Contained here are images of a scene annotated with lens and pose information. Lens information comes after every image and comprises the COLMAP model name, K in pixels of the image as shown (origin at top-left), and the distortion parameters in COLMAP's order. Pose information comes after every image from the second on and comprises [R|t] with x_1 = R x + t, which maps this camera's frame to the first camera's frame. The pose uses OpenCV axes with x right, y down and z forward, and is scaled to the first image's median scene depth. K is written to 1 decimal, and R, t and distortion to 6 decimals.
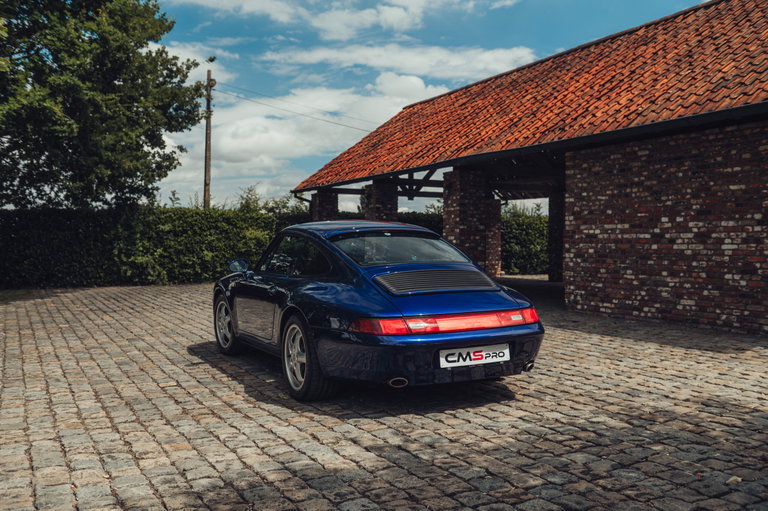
lens RADIAL K [[715.2, 0, 390.3], [0, 715.2, 252.9], [0, 0, 1]] dist [-0.023344, 0.000000]
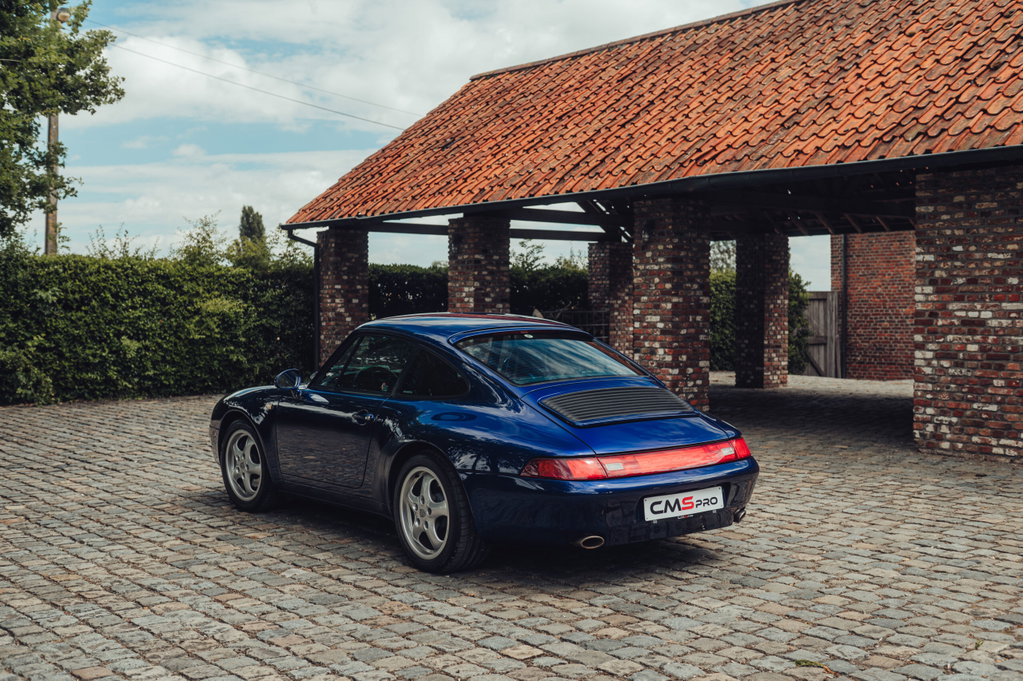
lens RADIAL K [[1244.5, 0, 507.8], [0, 1244.5, 336.0], [0, 0, 1]] dist [0.013811, 0.000000]
pose [[0.984255, -0.006412, 0.176638, -0.266774], [0.004295, 0.999914, 0.012365, -0.026643], [-0.176702, -0.011411, 0.984198, 0.078681]]
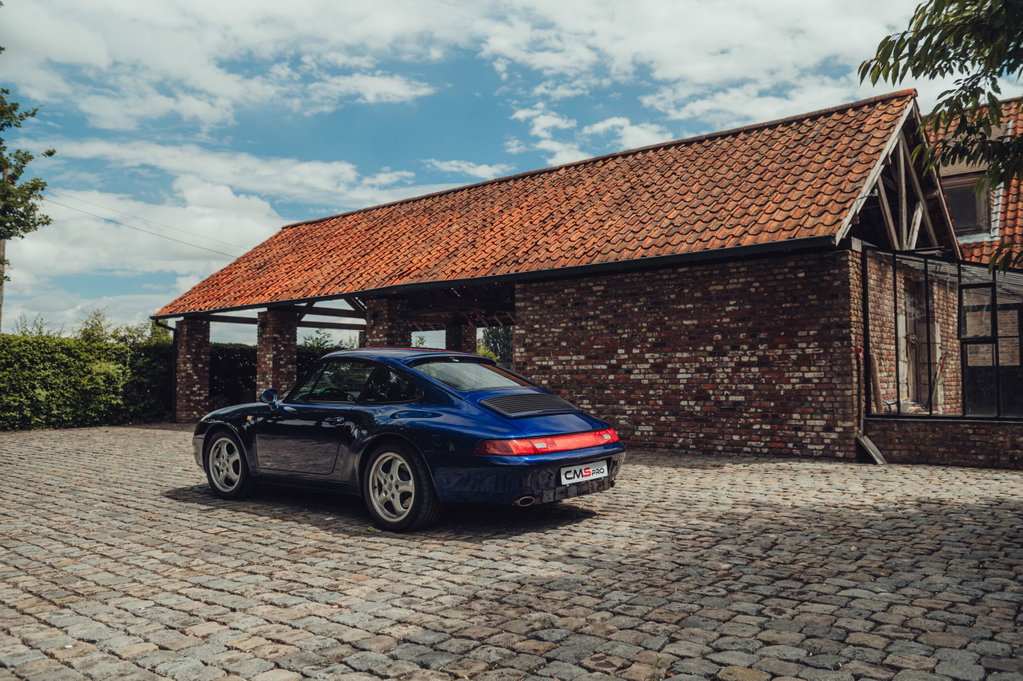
lens RADIAL K [[805.6, 0, 509.8], [0, 805.6, 336.0], [0, 0, 1]] dist [-0.025523, -0.003507]
pose [[0.926474, 0.013778, 0.376108, -0.198407], [0.012335, 0.997681, -0.066935, 0.007861], [-0.376158, 0.066653, 0.924155, -0.045603]]
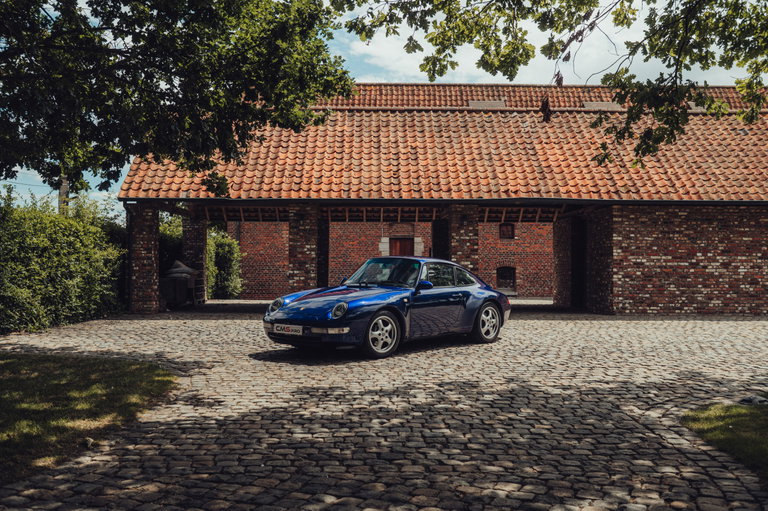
lens RADIAL K [[872.0, 0, 383.7], [0, 872.0, 254.5], [0, 0, 1]] dist [0.021974, 0.000000]
pose [[0.451691, 0.016914, 0.892014, -1.630246], [0.009444, 0.999674, -0.023737, -0.003699], [-0.892125, 0.019145, 0.451383, 0.651698]]
